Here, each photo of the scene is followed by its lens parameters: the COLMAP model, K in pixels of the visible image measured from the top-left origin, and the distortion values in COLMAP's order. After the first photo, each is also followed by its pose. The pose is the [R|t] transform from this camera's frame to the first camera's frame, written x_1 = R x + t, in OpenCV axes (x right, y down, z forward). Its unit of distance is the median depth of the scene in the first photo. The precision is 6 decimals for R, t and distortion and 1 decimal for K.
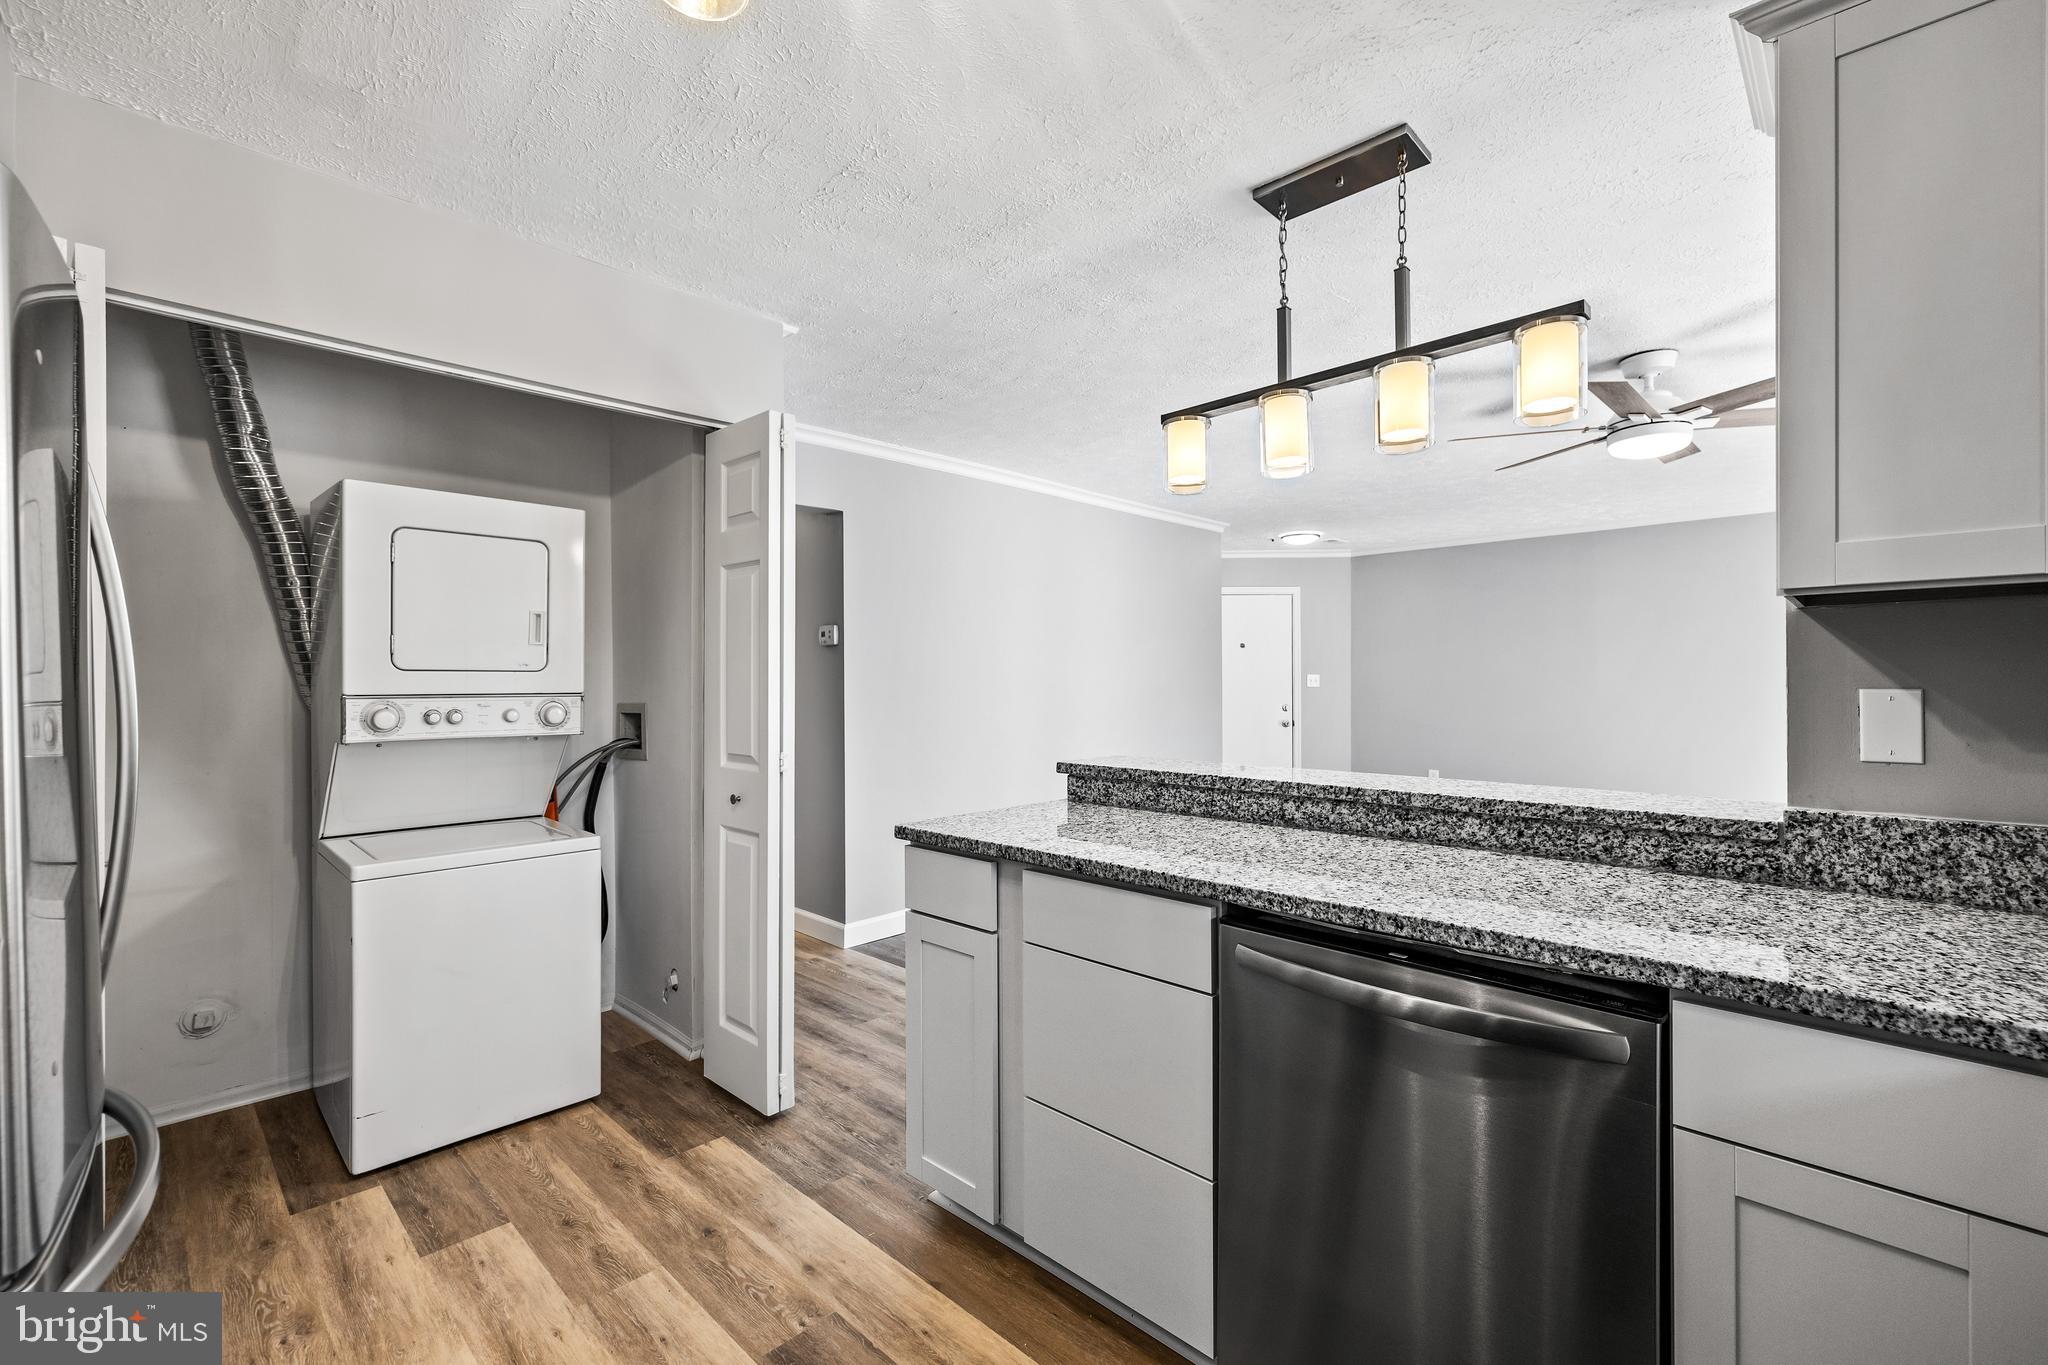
lens RADIAL K [[867.2, 0, 1011.4], [0, 867.2, 686.8], [0, 0, 1]] dist [0.003381, 0.001083]
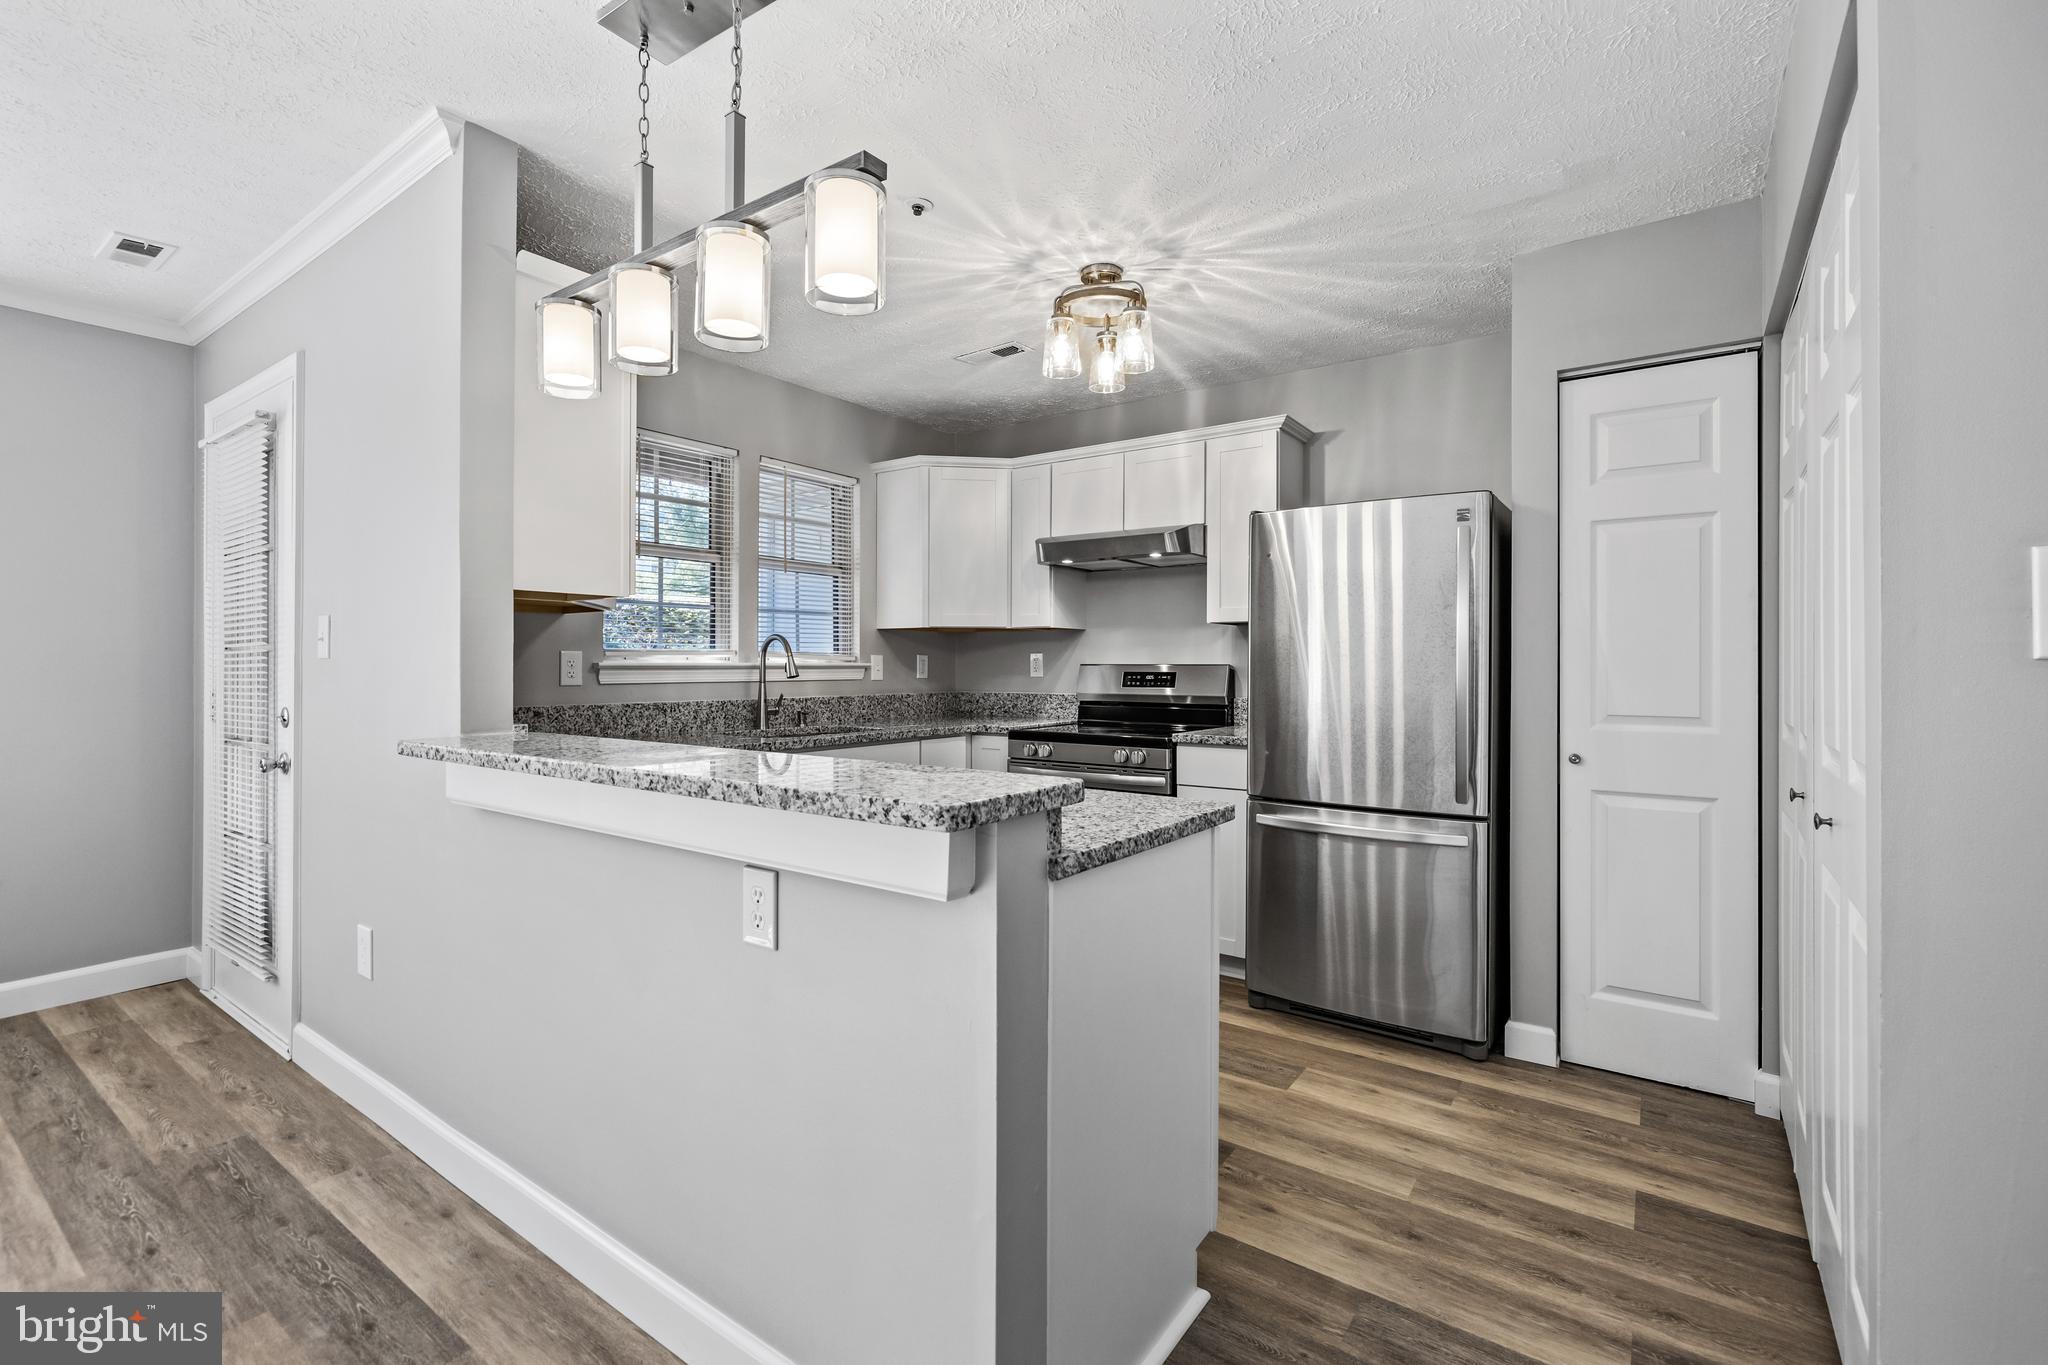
lens RADIAL K [[909.4, 0, 994.0], [0, 909.4, 665.8], [0, 0, 1]] dist [0.001835, 0.001691]
pose [[-0.991826, 0.001121, -0.127590, 0.217170], [0.000336, 0.999981, 0.006175, 0.022285], [0.127594, 0.006081, -0.991808, 1.948677]]
